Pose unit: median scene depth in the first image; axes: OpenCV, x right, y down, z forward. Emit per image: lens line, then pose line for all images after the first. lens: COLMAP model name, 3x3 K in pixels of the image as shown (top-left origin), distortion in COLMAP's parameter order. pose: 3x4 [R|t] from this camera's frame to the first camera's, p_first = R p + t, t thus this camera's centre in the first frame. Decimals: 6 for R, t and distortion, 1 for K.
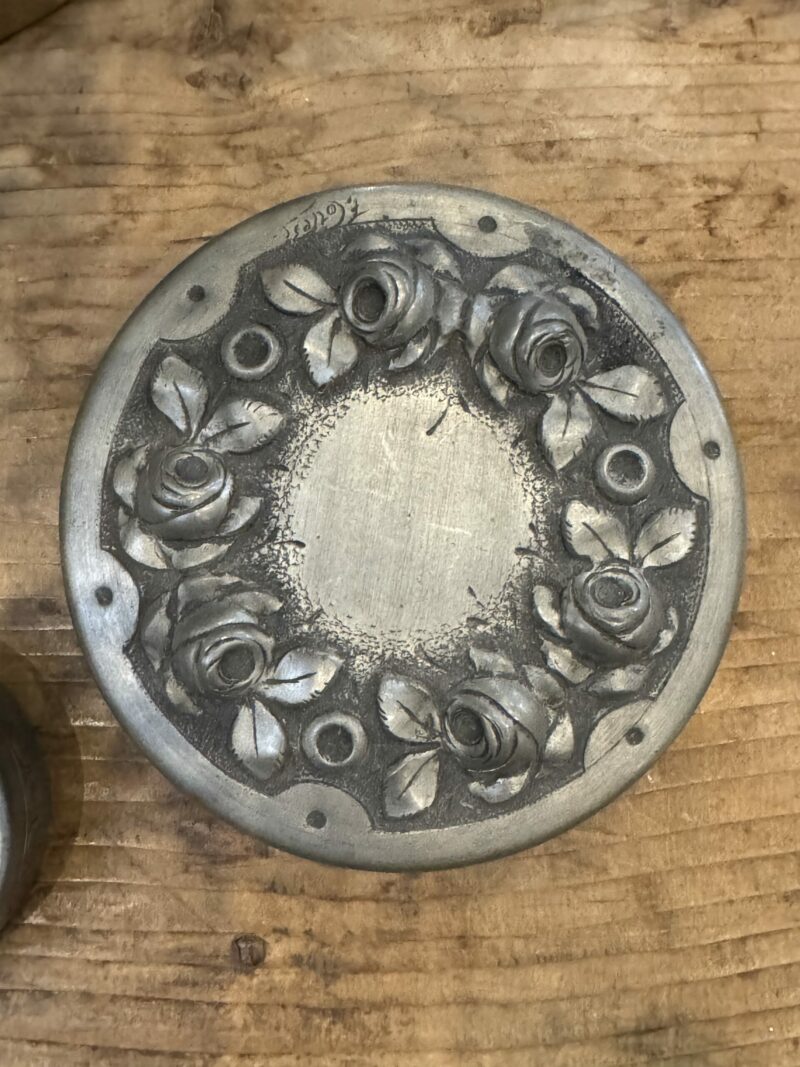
lens RADIAL K [[1144.3, 0, 400.4], [0, 1144.3, 534.8], [0, 0, 1]] dist [-0.022188, 0.000000]
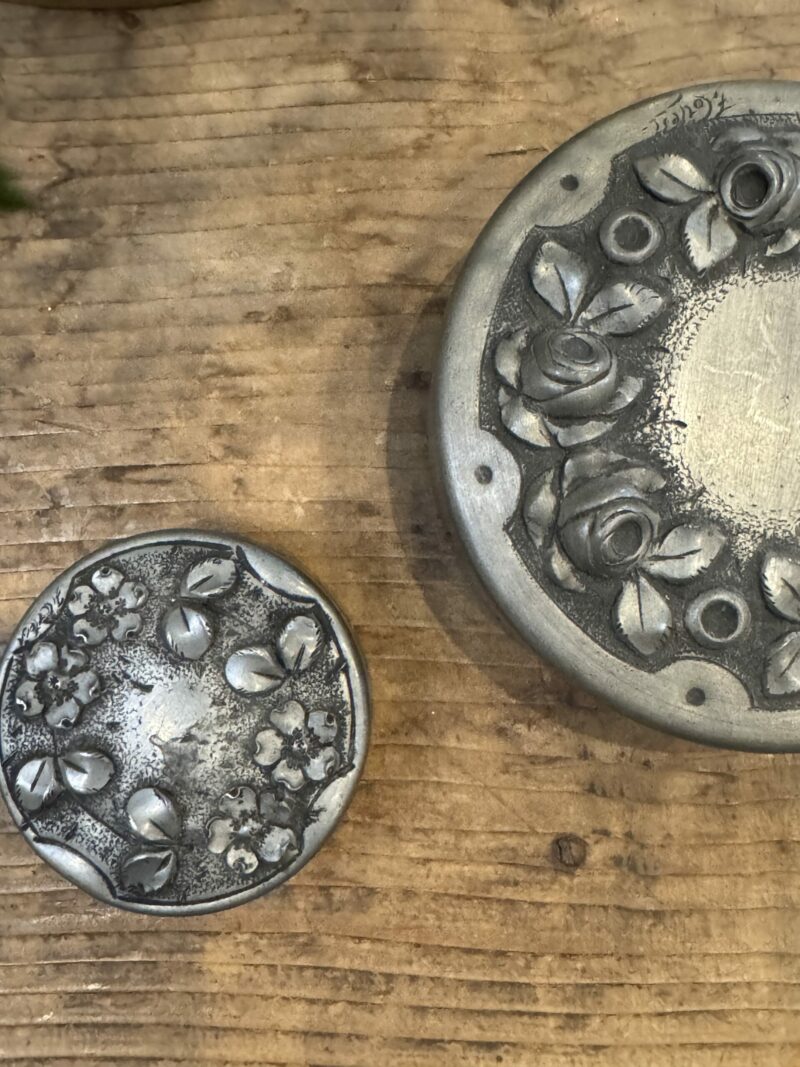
lens RADIAL K [[1144.3, 0, 399.8], [0, 1144.3, 529.8], [0, 0, 1]] dist [-0.022188, 0.000000]
pose [[0.999647, 0.011652, -0.023870, -0.306209], [-0.012224, 0.999639, -0.023943, 0.126672], [0.023582, 0.024226, 0.999428, -0.015214]]
